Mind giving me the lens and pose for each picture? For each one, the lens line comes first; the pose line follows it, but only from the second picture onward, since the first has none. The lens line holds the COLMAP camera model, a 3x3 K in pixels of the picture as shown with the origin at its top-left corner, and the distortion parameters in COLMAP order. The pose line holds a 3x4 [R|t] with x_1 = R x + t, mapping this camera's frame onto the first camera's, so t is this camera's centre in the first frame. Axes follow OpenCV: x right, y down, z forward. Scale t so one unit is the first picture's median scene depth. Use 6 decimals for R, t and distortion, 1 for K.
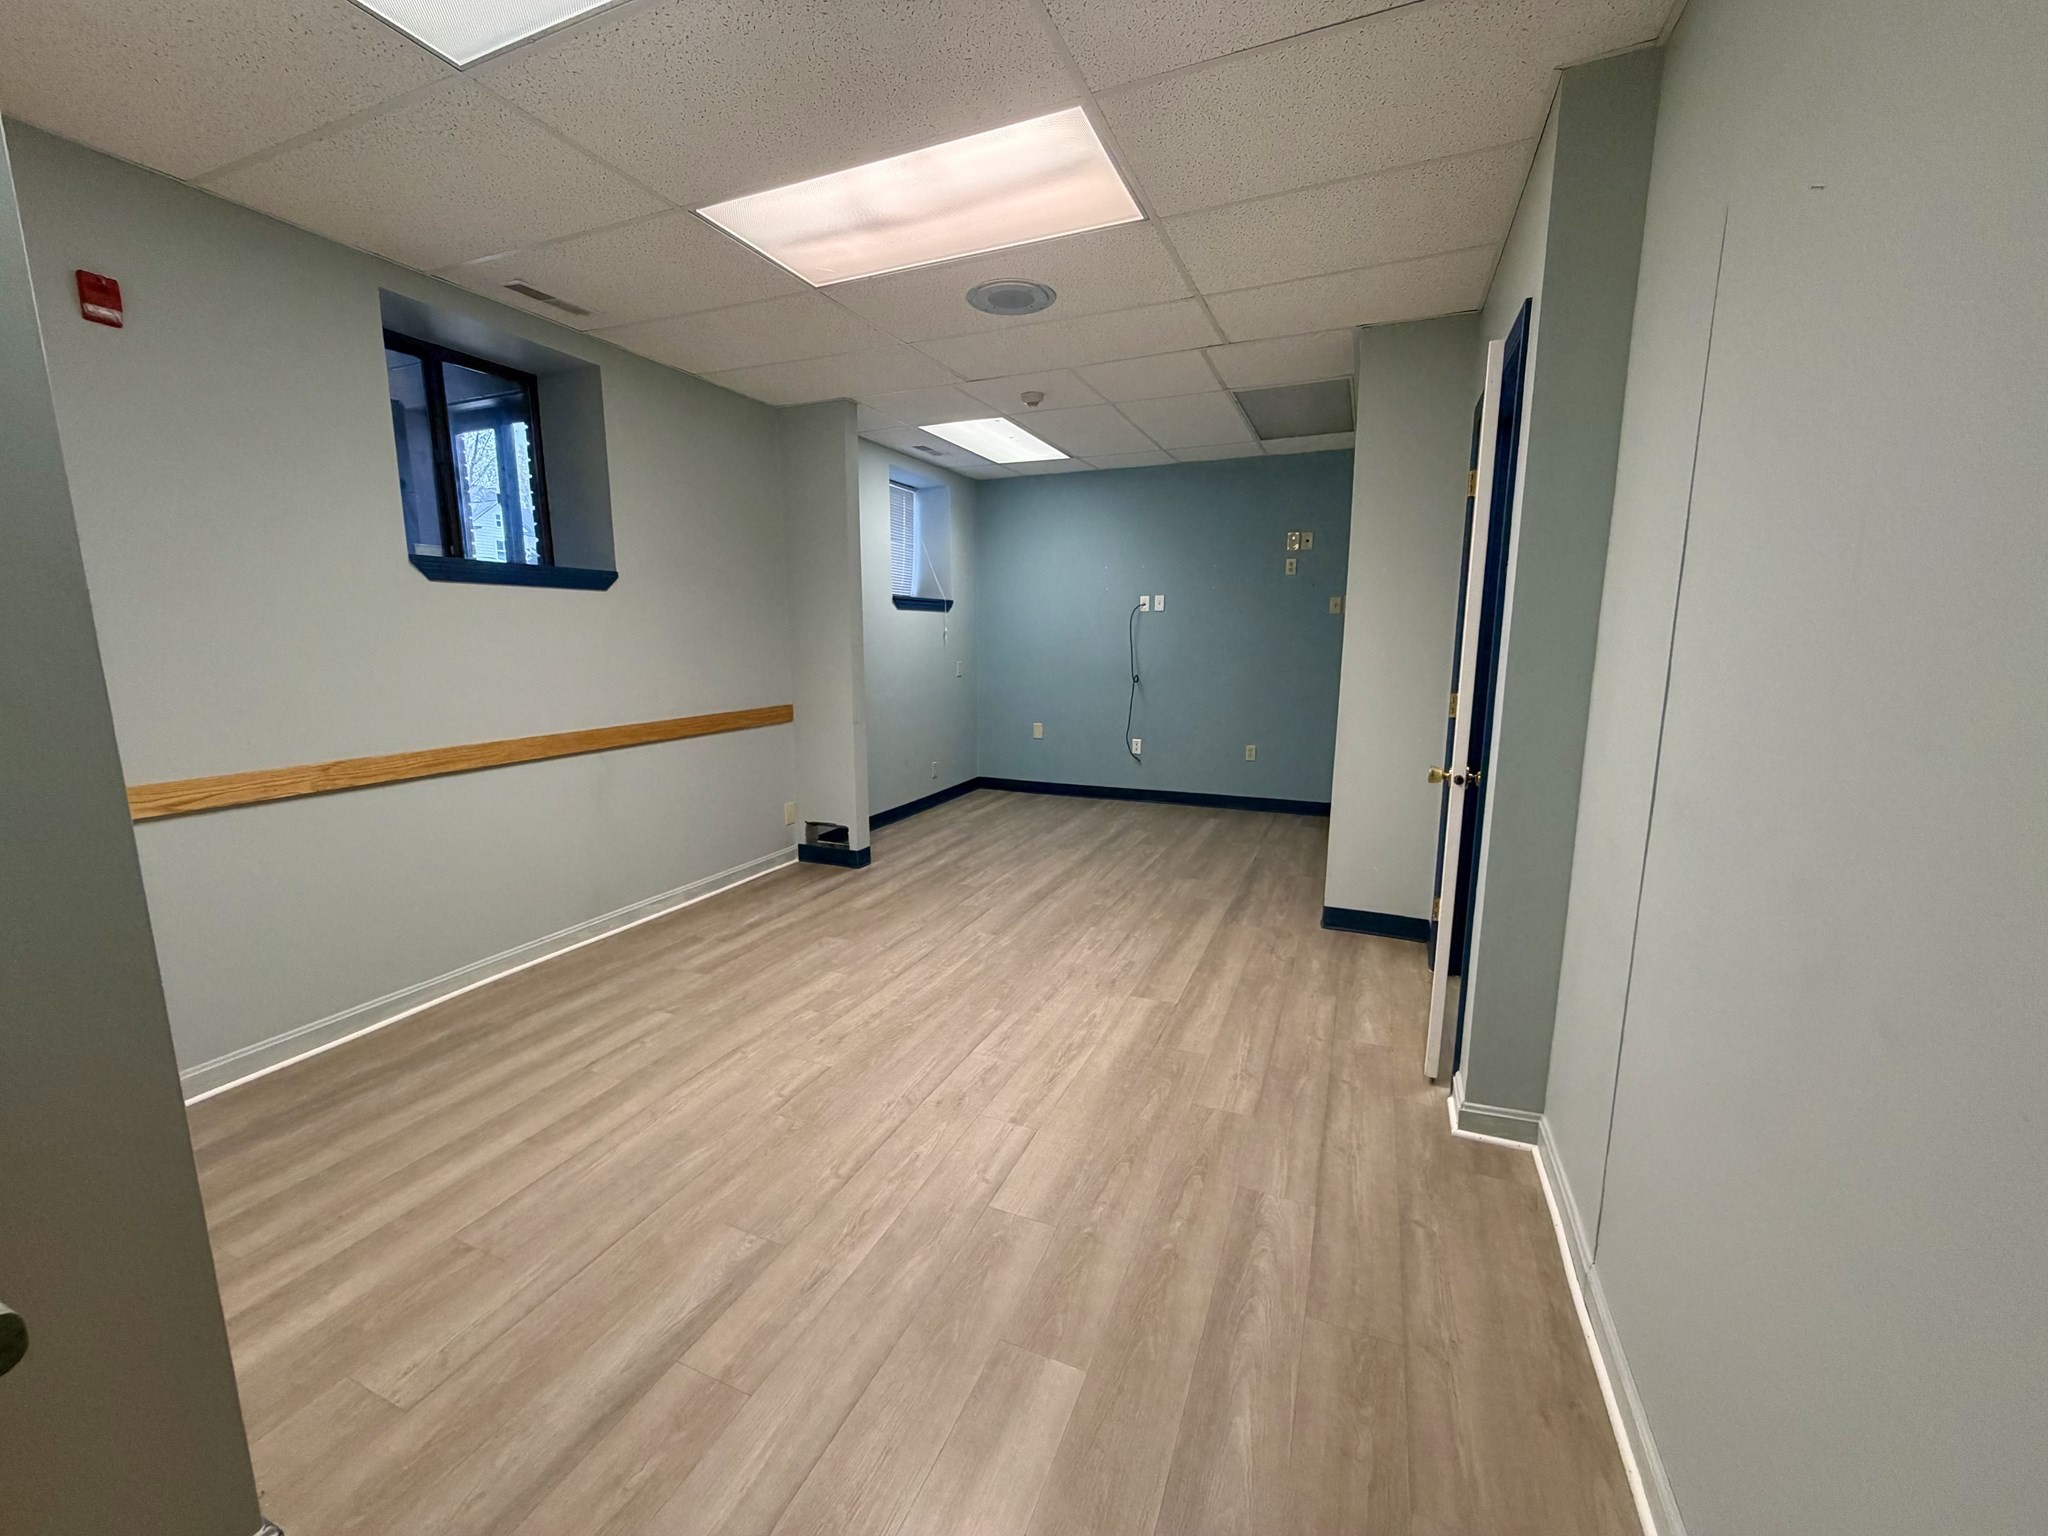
lens RADIAL K [[828.7, 0, 1011.5], [0, 828.7, 776.4], [0, 0, 1]] dist [0.002621, -0.000207]
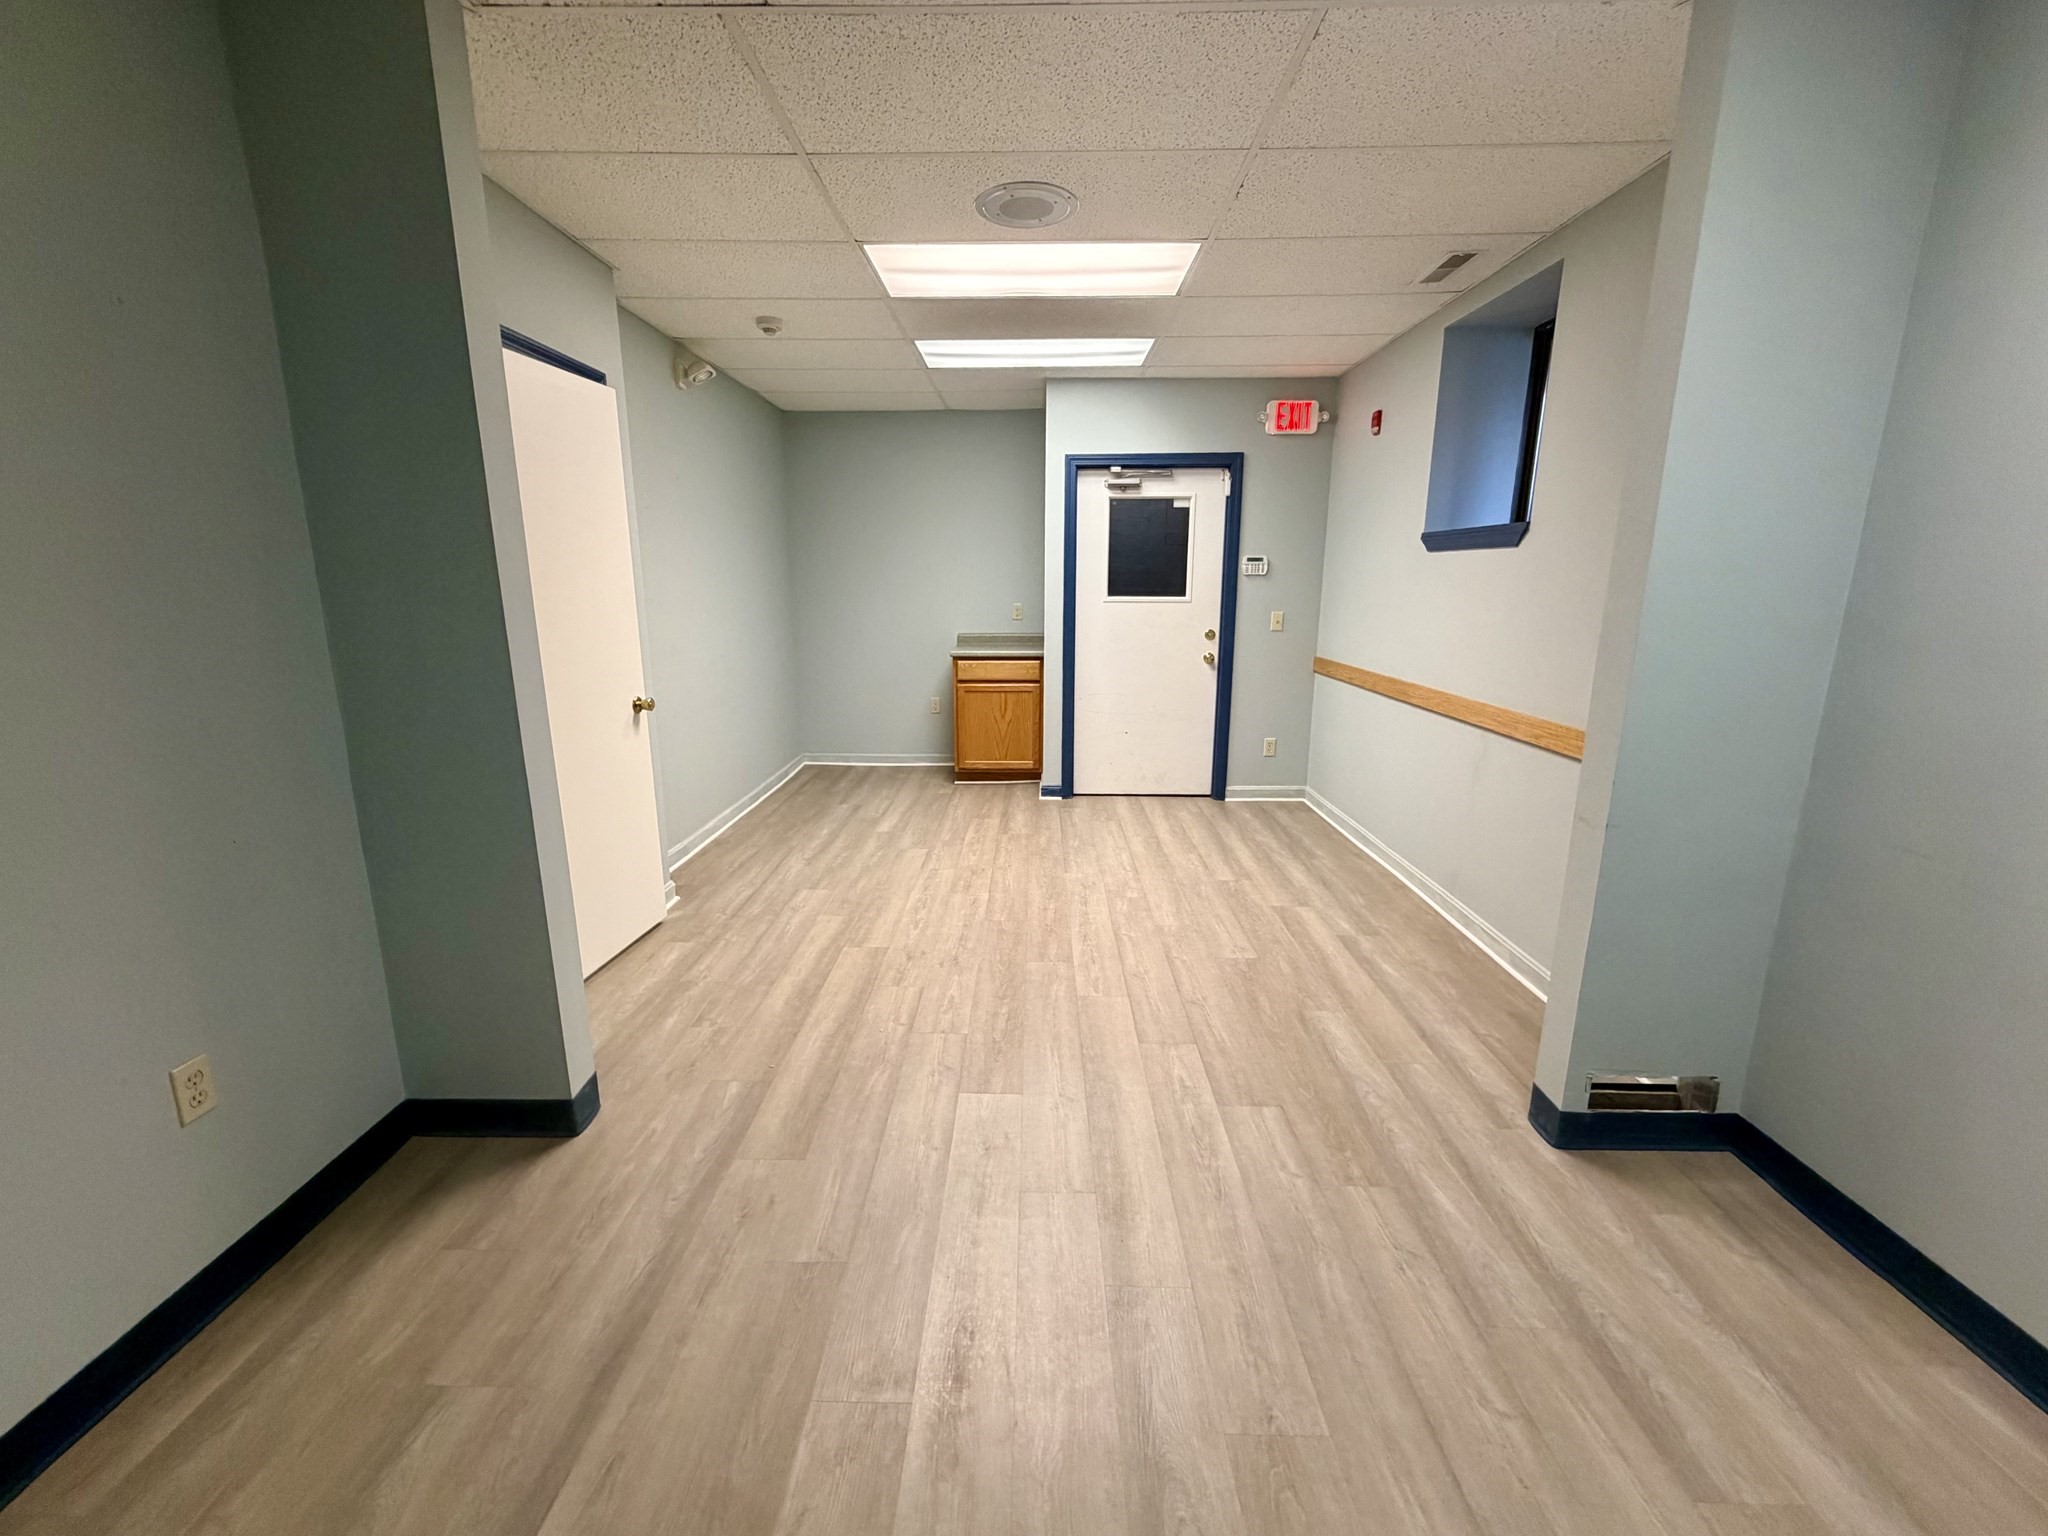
lens RADIAL K [[828.7, 0, 1014.9], [0, 828.7, 766.3], [0, 0, 1]] dist [0.002621, -0.000207]
pose [[-0.924520, 0.086445, -0.371200, 0.383509], [-0.063765, 0.925129, 0.374259, -0.366322], [0.375761, 0.369679, -0.849789, 1.957142]]
